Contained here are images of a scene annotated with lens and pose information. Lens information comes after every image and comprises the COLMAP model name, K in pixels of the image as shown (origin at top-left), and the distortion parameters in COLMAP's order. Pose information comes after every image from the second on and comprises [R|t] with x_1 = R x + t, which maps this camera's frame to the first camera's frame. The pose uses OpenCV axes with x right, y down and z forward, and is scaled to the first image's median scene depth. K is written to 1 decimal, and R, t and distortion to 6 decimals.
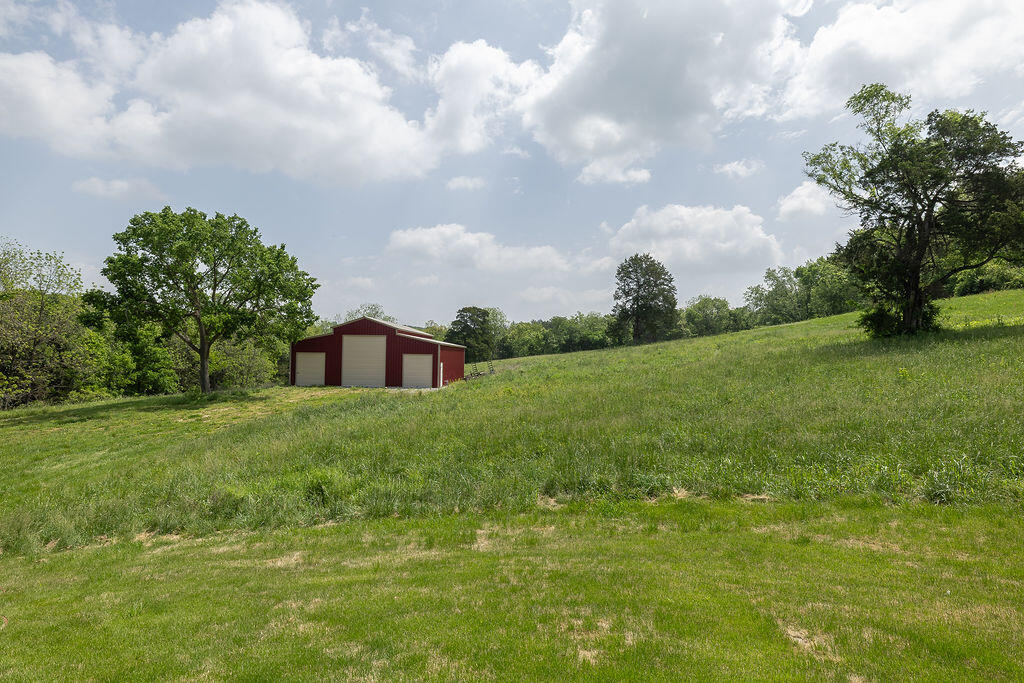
lens RADIAL K [[551.2, 0, 511.7], [0, 551.2, 339.7], [0, 0, 1]] dist [0.000545, -0.000065]
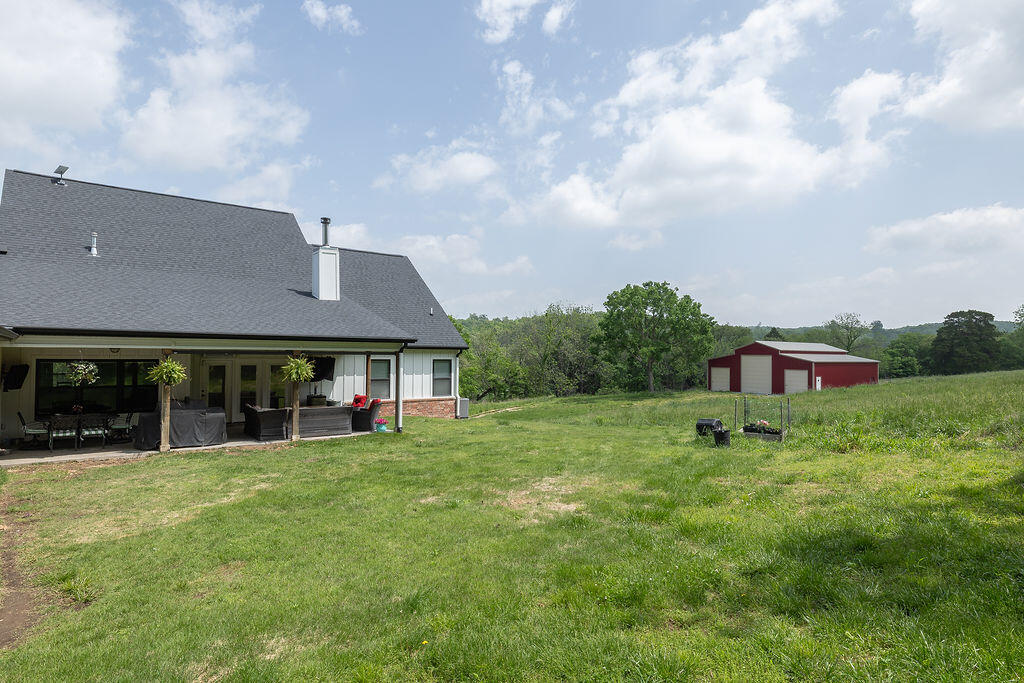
lens RADIAL K [[561.0, 0, 508.8], [0, 561.0, 347.1], [0, 0, 1]] dist [-0.001772, 0.001183]
pose [[0.585877, -0.016012, -0.810242, 0.489434], [0.017488, 0.999822, -0.007113, -0.028859], [0.810211, -0.010002, 0.586052, -0.291895]]
